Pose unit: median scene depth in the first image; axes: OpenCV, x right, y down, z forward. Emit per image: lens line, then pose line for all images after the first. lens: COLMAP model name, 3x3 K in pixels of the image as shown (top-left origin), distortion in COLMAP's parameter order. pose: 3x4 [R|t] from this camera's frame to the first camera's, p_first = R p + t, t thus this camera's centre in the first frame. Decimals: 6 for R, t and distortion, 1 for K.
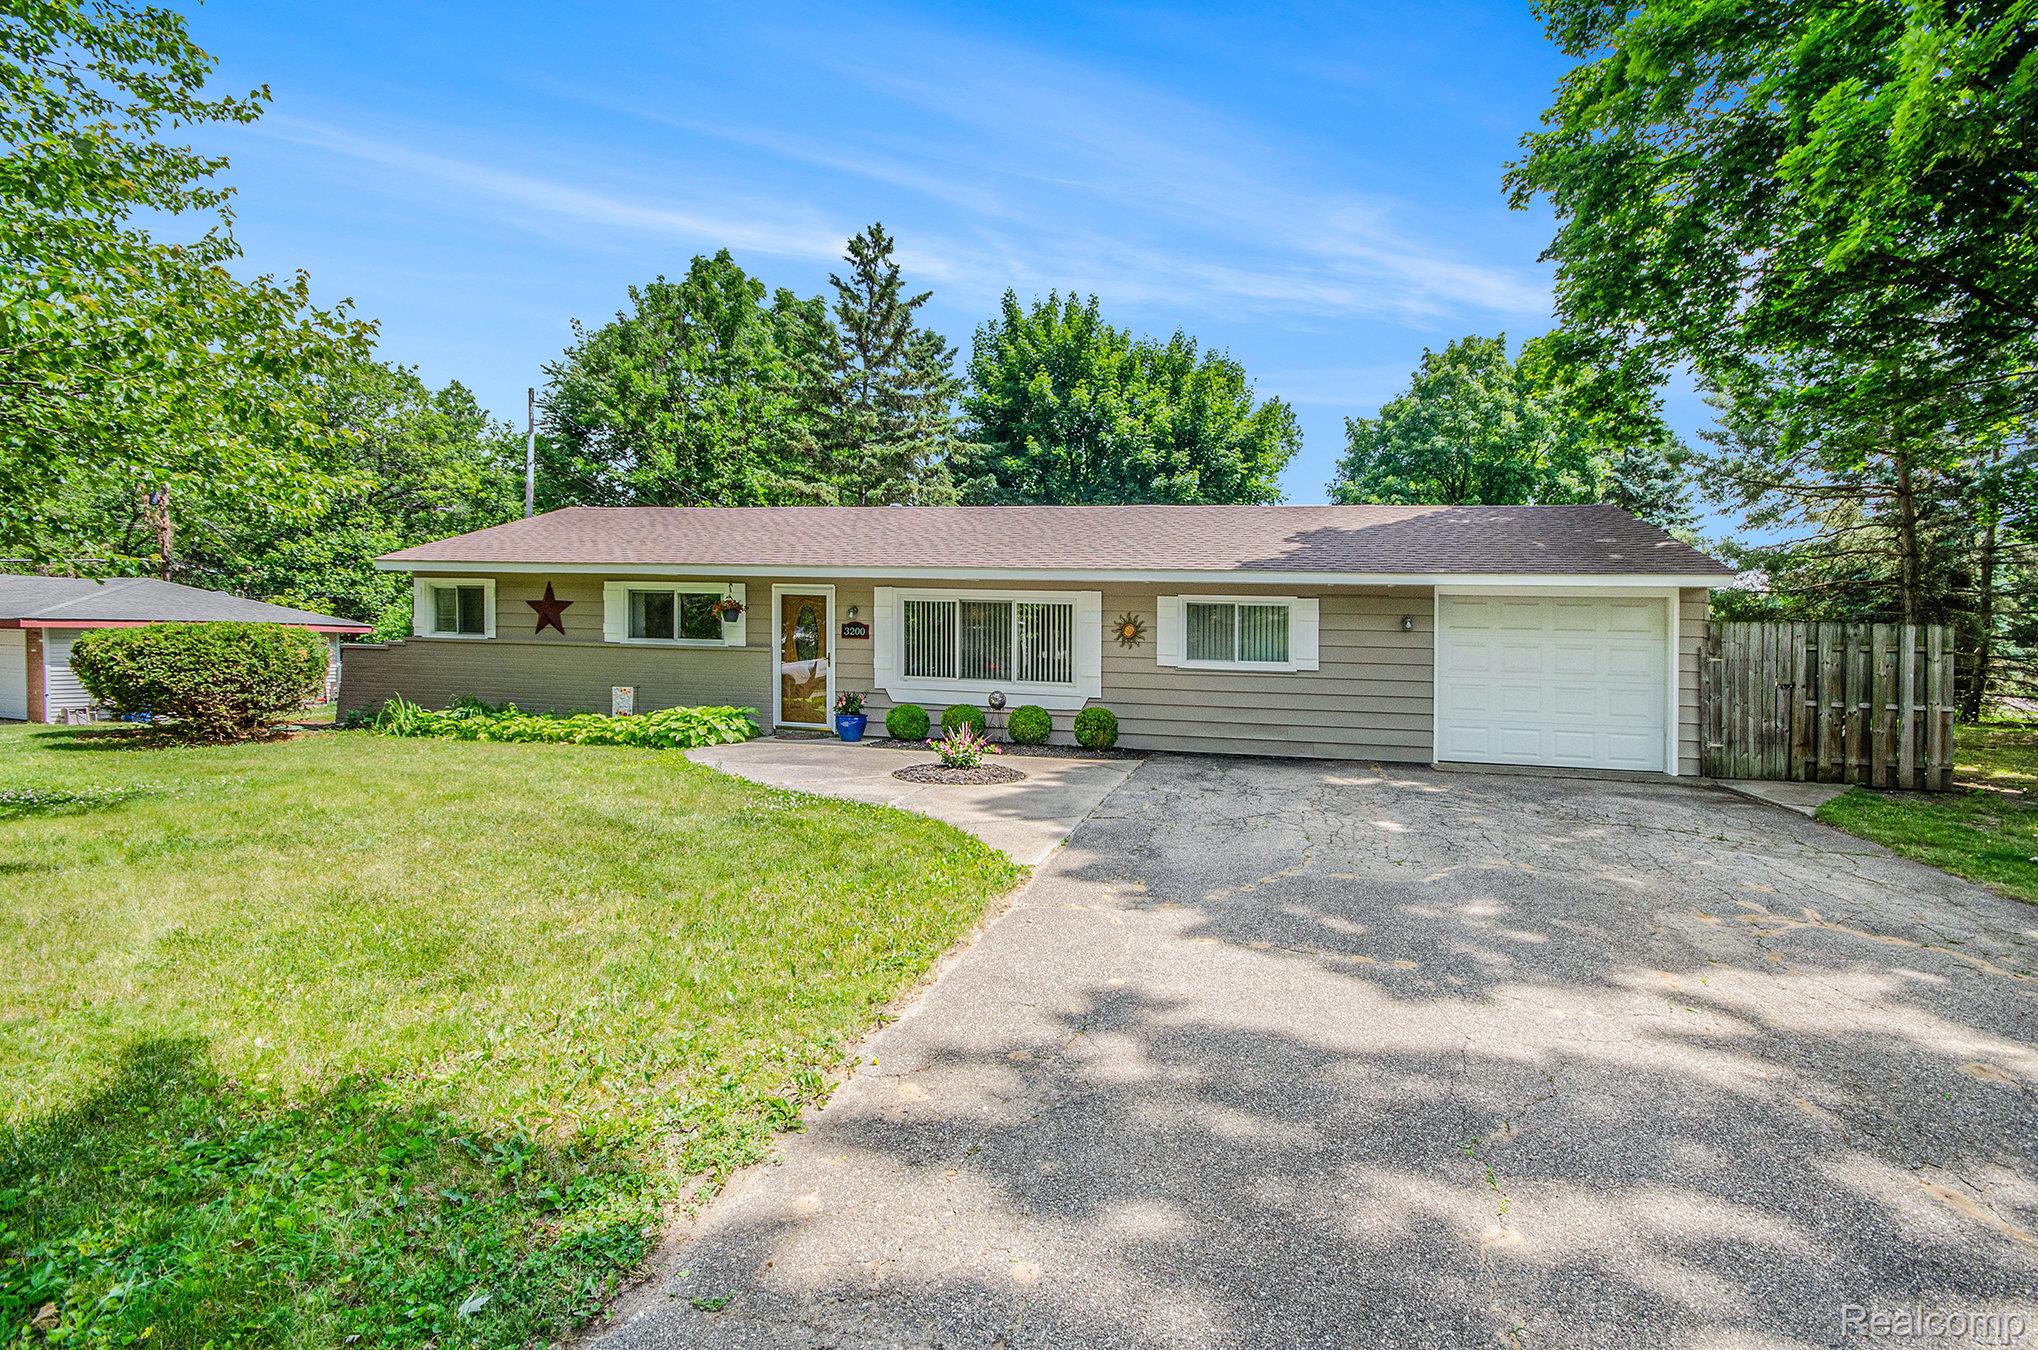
lens RADIAL K [[1108.1, 0, 1019.9], [0, 1108.1, 608.6], [0, 0, 1]] dist [-0.002099, 0.000251]
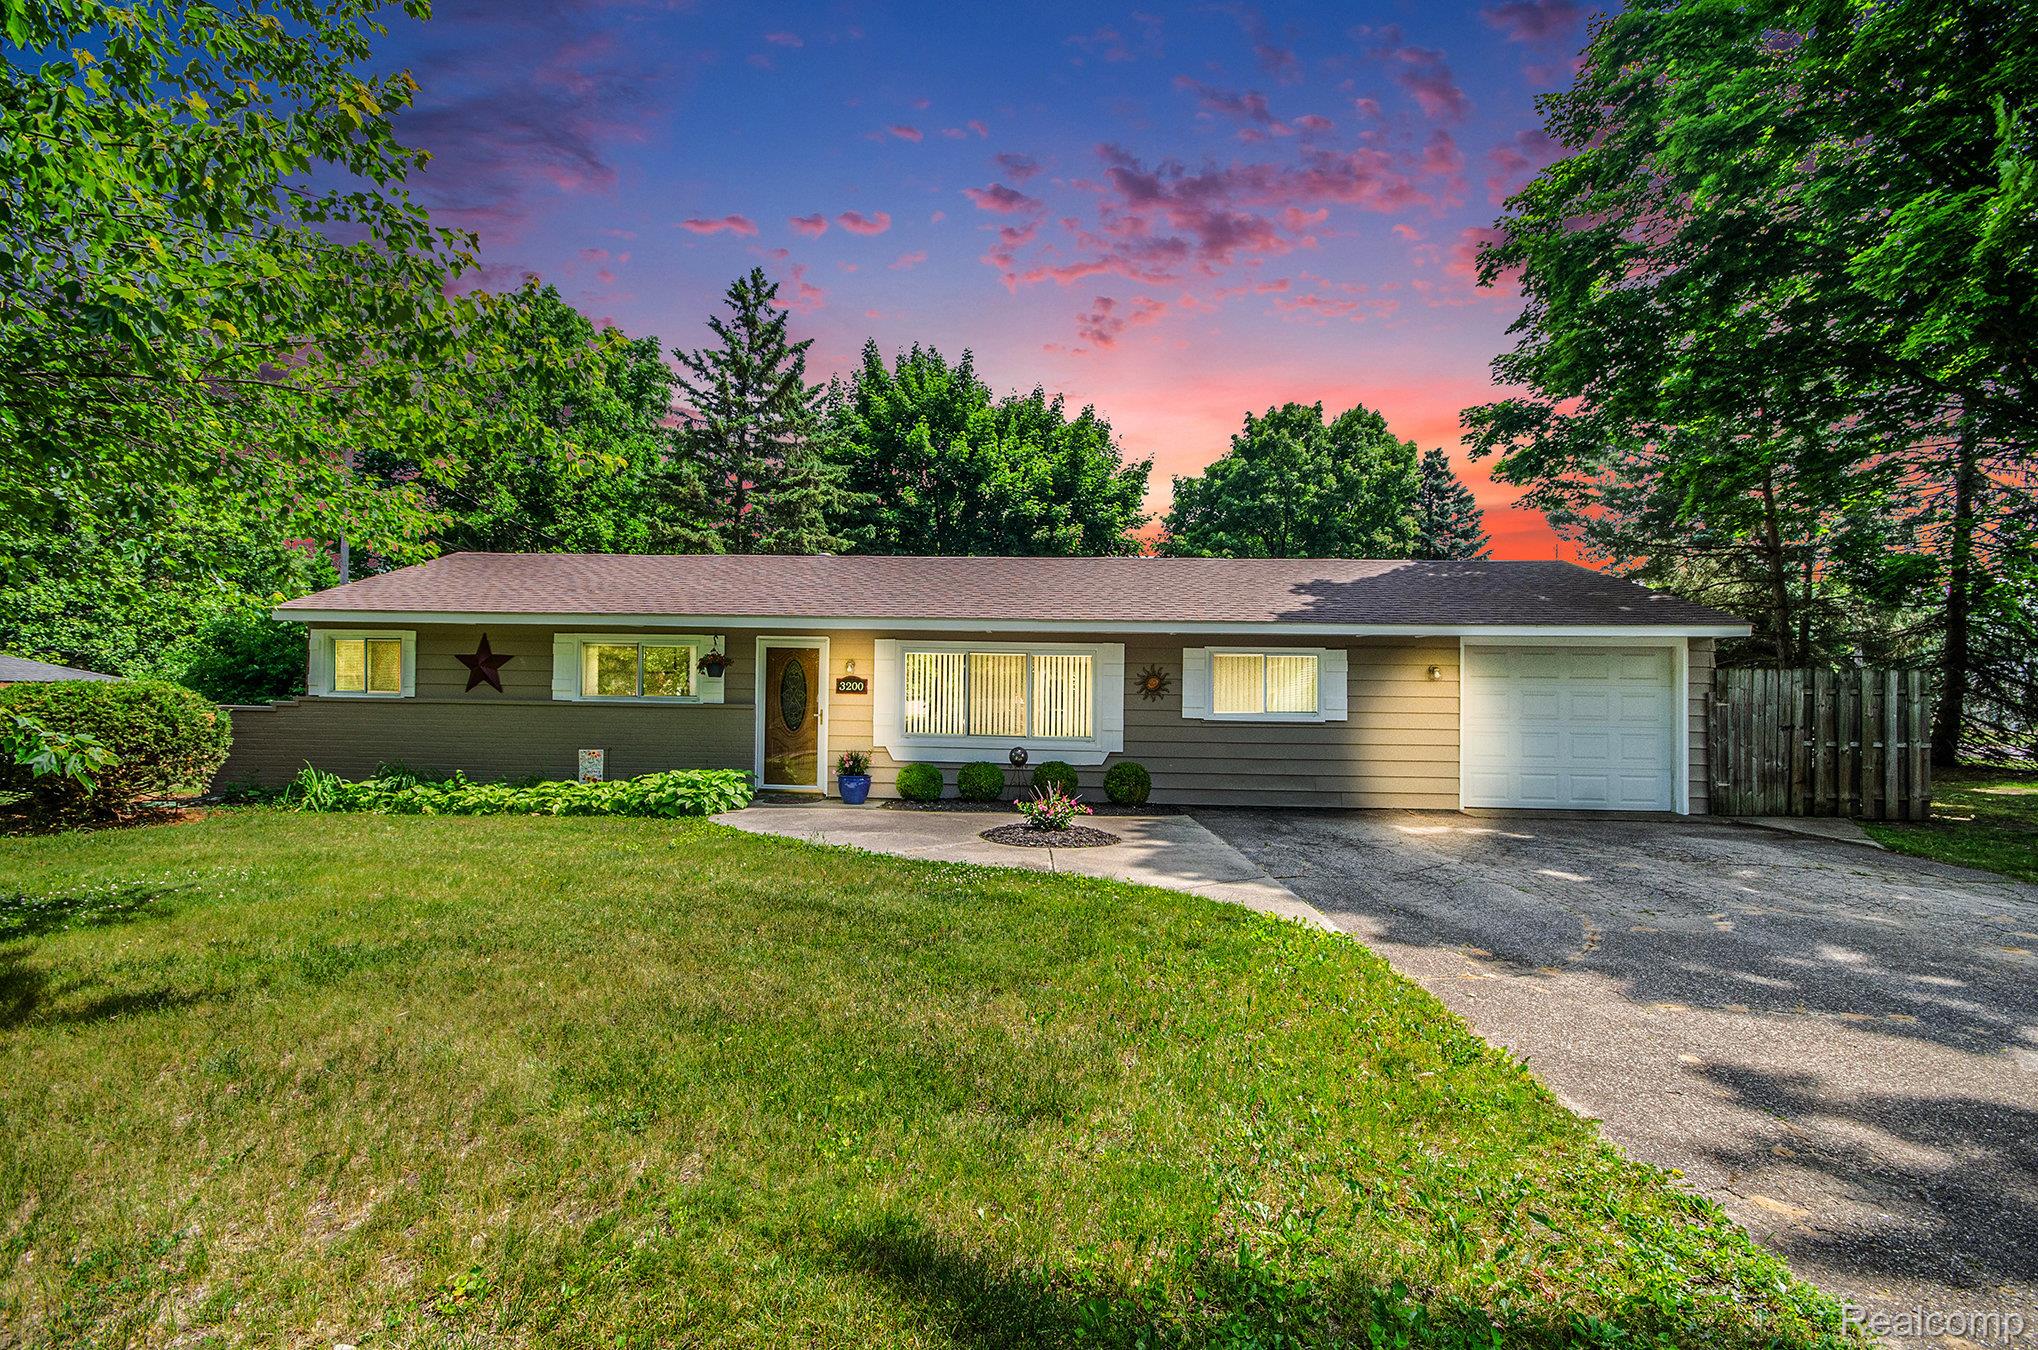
lens RADIAL K [[1110.8, 0, 1021.3], [0, 1110.8, 576.7], [0, 0, 1]] dist [-0.014311, -0.000667]
pose [[0.985869, 0.006809, 0.167379, -0.167215], [0.005800, 0.997187, -0.074726, -0.000916], [-0.167417, 0.074640, 0.983057, 0.038567]]
